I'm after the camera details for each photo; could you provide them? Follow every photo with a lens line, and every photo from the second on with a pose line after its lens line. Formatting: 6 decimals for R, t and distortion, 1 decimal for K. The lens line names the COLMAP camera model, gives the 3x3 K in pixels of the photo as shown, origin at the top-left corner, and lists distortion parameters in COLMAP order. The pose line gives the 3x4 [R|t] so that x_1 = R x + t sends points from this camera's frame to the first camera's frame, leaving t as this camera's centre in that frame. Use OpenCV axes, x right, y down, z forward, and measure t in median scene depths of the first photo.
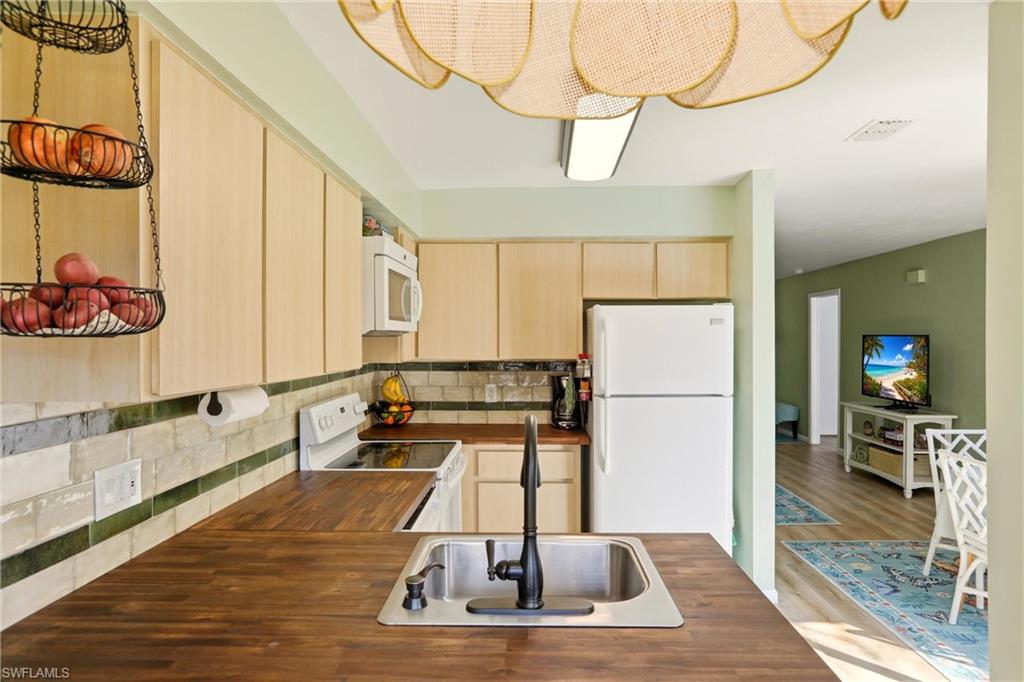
lens RADIAL K [[624.9, 0, 514.8], [0, 624.9, 334.6], [0, 0, 1]] dist [-0.026467, 0.028902]
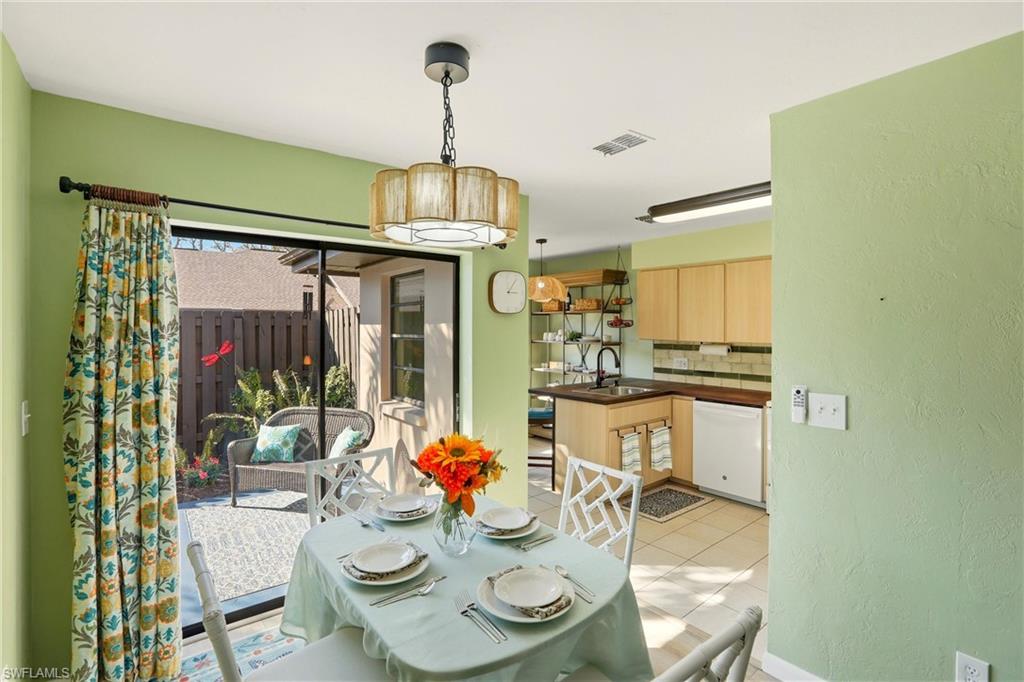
lens RADIAL K [[471.3, 0, 520.8], [0, 471.3, 322.3], [0, 0, 1]] dist [-0.043129, 0.009125]
pose [[-0.758749, -0.007043, -0.651345, 0.825104], [0.002337, 0.999906, -0.013534, 0.002426], [0.651378, -0.011791, -0.758661, 0.990895]]
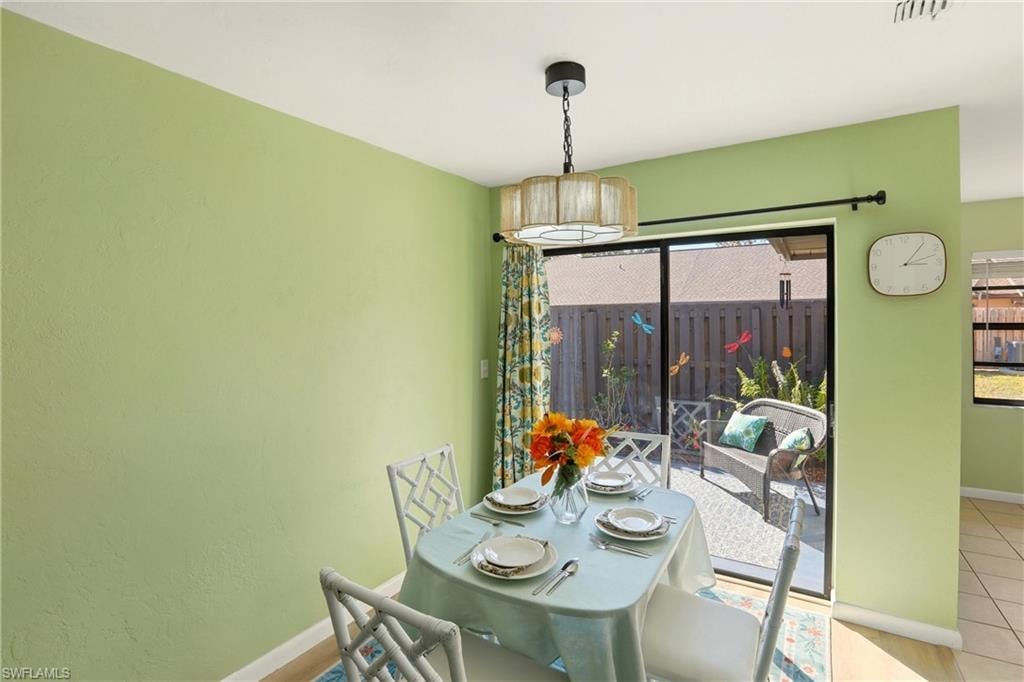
lens RADIAL K [[485.7, 0, 508.7], [0, 485.7, 322.6], [0, 0, 1]] dist [-0.043884, 0.000363]
pose [[-0.868466, 0.003170, 0.495739, 0.496964], [0.005704, 0.999977, 0.003598, 0.002576], [-0.495716, 0.005952, -0.868464, 1.059517]]
